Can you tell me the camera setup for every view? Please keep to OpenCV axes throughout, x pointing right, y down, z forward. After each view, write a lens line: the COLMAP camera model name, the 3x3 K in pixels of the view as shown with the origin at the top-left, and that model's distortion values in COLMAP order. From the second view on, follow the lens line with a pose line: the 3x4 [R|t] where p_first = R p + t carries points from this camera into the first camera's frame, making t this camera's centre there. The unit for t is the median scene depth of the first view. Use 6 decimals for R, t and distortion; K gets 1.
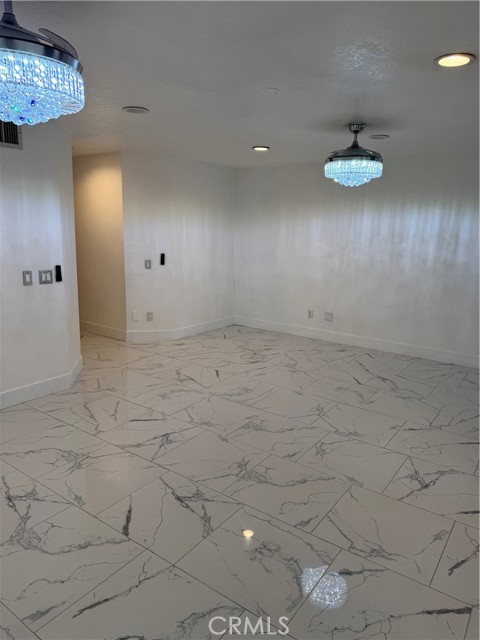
lens RADIAL K [[449.6, 0, 238.9], [0, 449.6, 321.3], [0, 0, 1]] dist [0.070718, -0.088375]
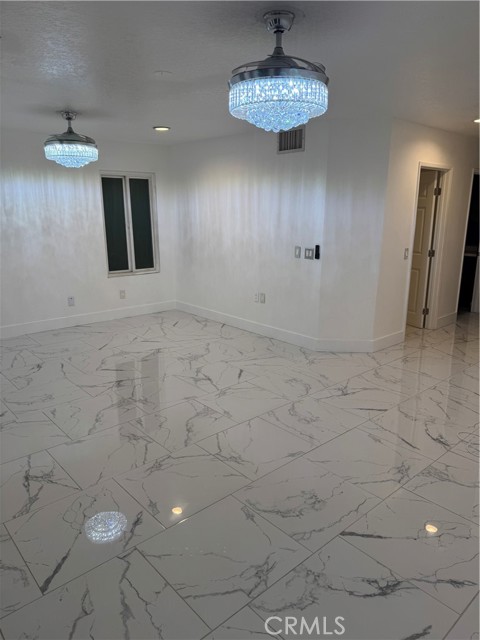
lens RADIAL K [[449.6, 0, 241.4], [0, 449.6, 321.9], [0, 0, 1]] dist [0.070718, -0.088375]
pose [[-0.225518, 0.214379, -0.950359, 0.817875], [-0.210303, 0.941778, 0.262348, -0.204015], [0.951270, 0.259028, -0.167303, 1.074608]]
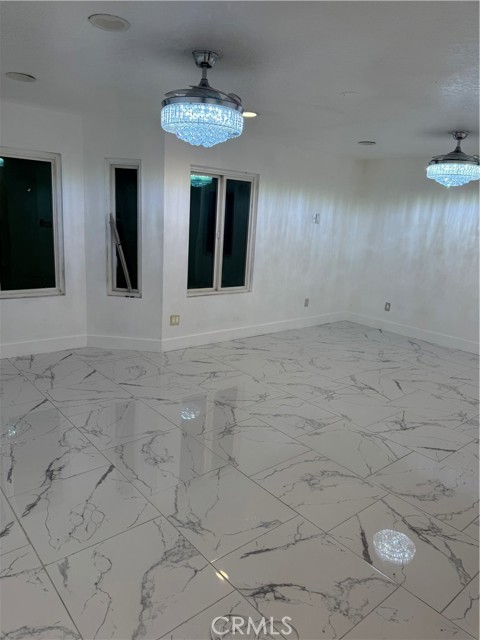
lens RADIAL K [[449.6, 0, 232.4], [0, 449.6, 316.2], [0, 0, 1]] dist [0.070718, -0.088375]
pose [[-0.963286, -0.138375, 0.230072, 0.009469], [-0.029087, 0.905692, 0.422937, -0.344542], [-0.266899, 0.400717, -0.876465, 1.634647]]
